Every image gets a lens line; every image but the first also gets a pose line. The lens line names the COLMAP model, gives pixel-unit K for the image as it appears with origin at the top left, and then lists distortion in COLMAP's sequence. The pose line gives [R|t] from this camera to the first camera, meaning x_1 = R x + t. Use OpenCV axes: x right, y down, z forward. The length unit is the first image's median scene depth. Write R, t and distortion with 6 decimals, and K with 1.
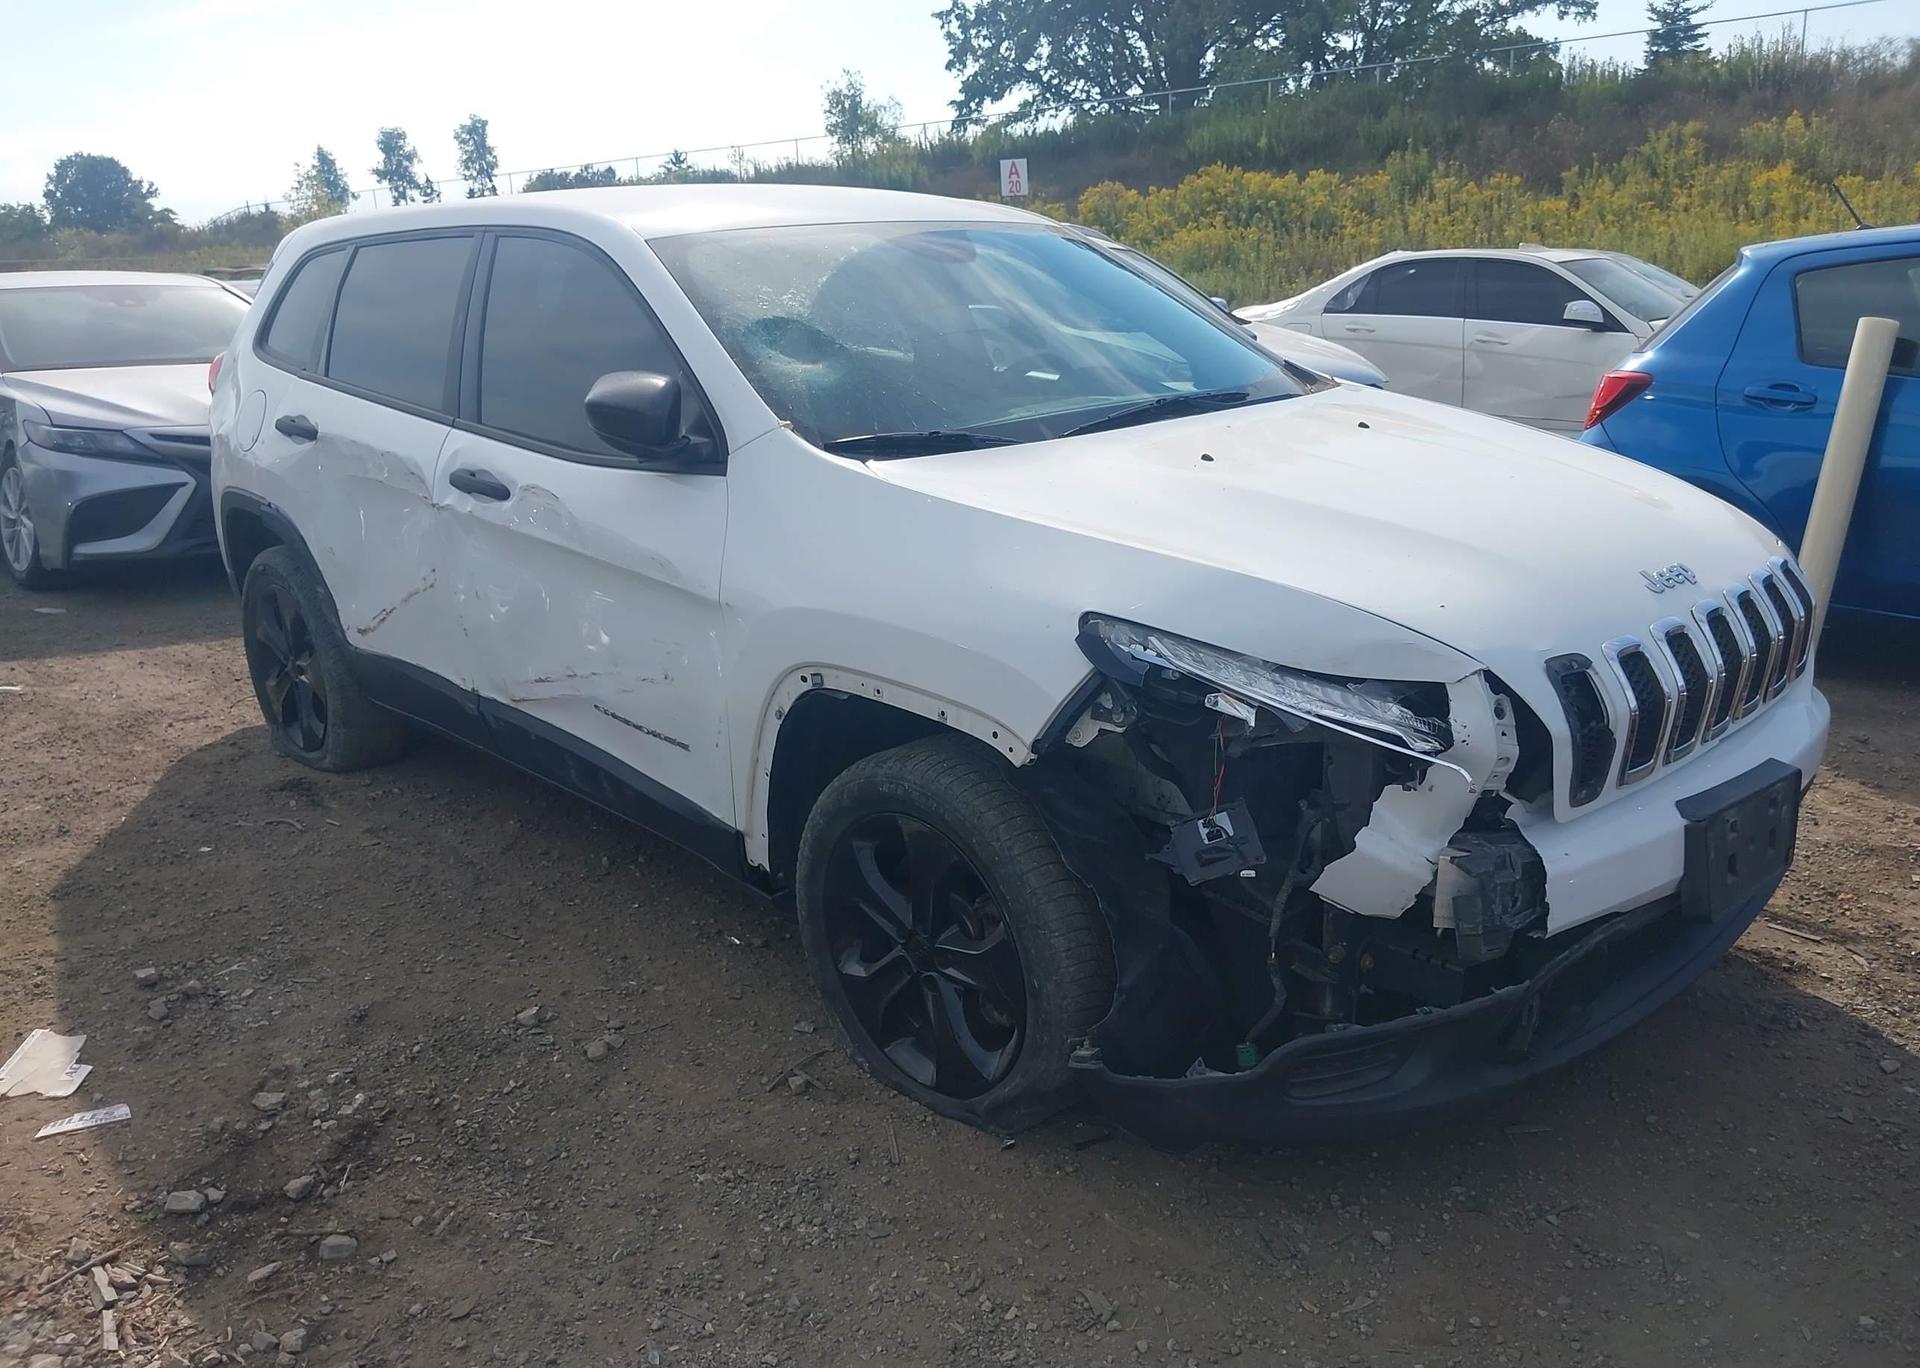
lens RADIAL K [[1506.0, 0, 1005.8], [0, 1506.0, 673.4], [0, 0, 1]] dist [0.015726, -0.017460]
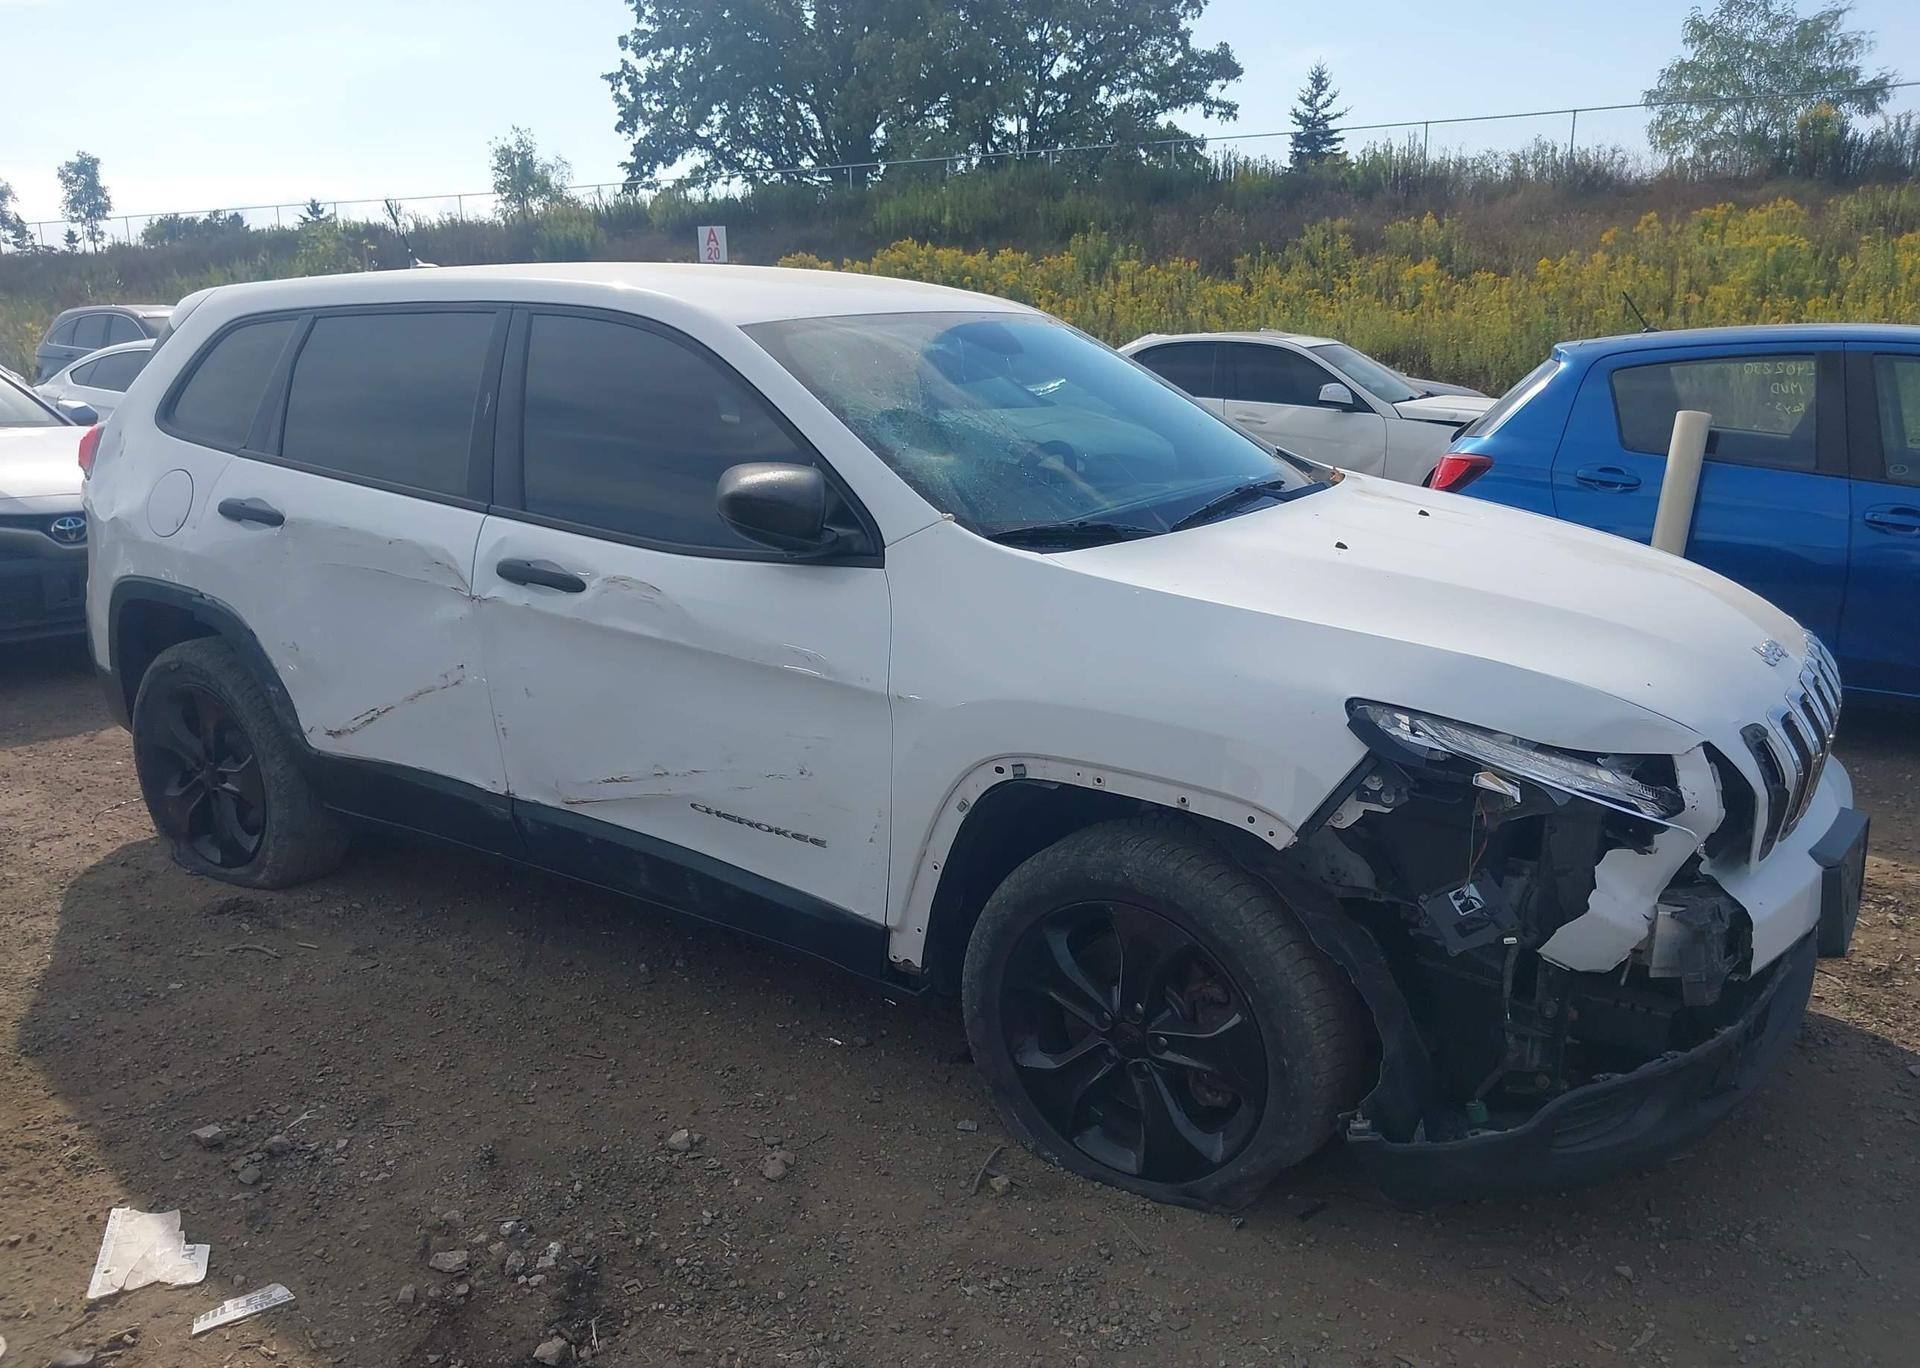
lens RADIAL K [[1506.0, 0, 966.1], [0, 1506.0, 681.6], [0, 0, 1]] dist [0.015726, -0.017460]
pose [[0.974417, -0.027500, 0.223057, -0.338893], [0.035330, 0.998889, -0.031186, -0.022565], [-0.221952, 0.038269, 0.974306, 0.031656]]
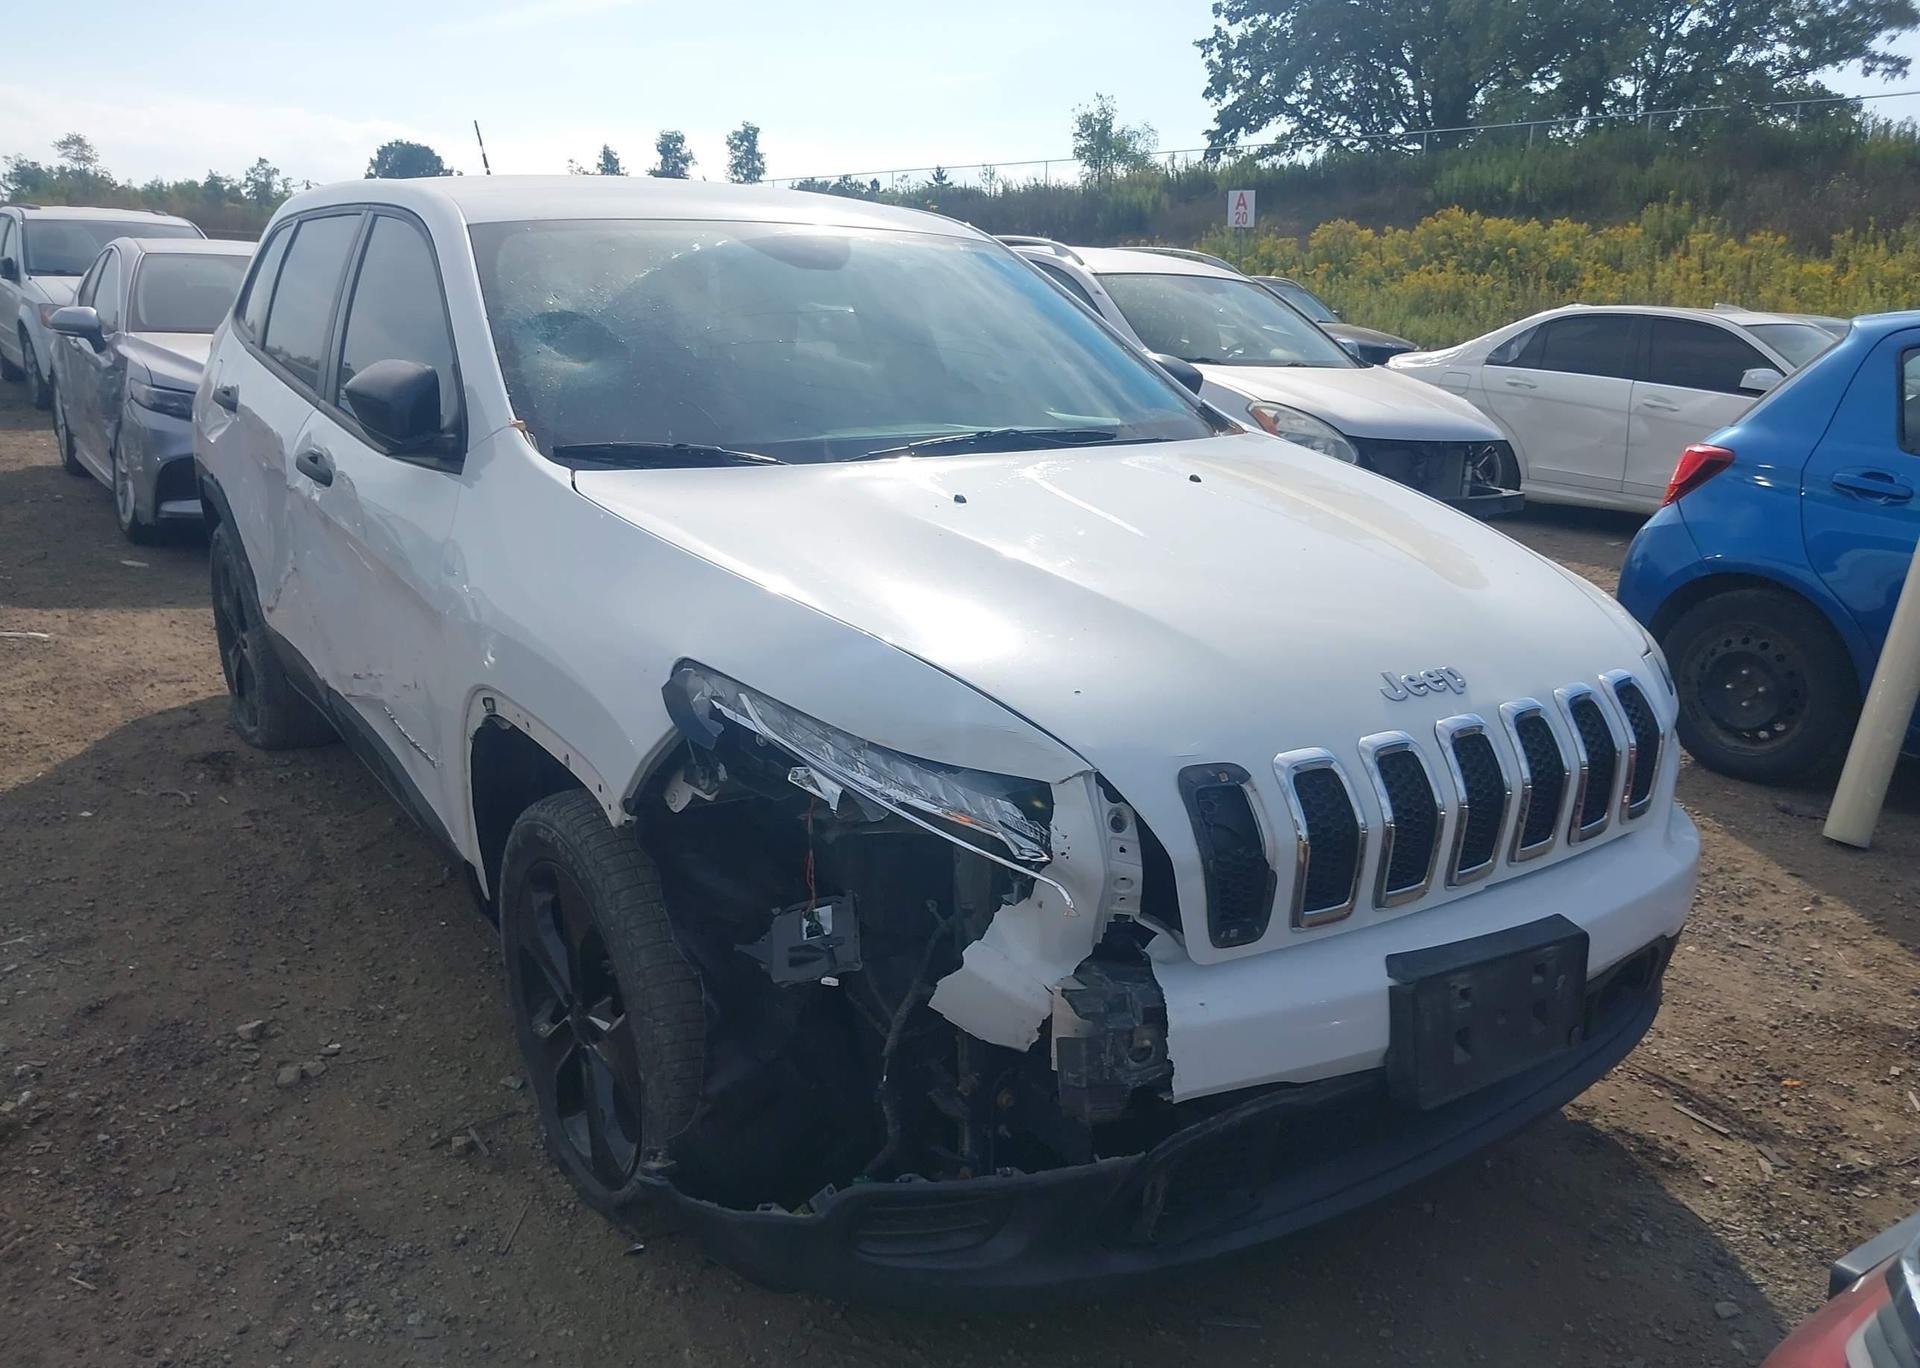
lens RADIAL K [[1506.0, 0, 1109.9], [0, 1506.0, 660.8], [0, 0, 1]] dist [0.015726, -0.017460]
pose [[0.985986, 0.094584, -0.137428, 0.318021], [-0.098438, 0.994911, -0.021509, -0.034265], [0.134694, 0.034736, 0.990278, 0.129352]]
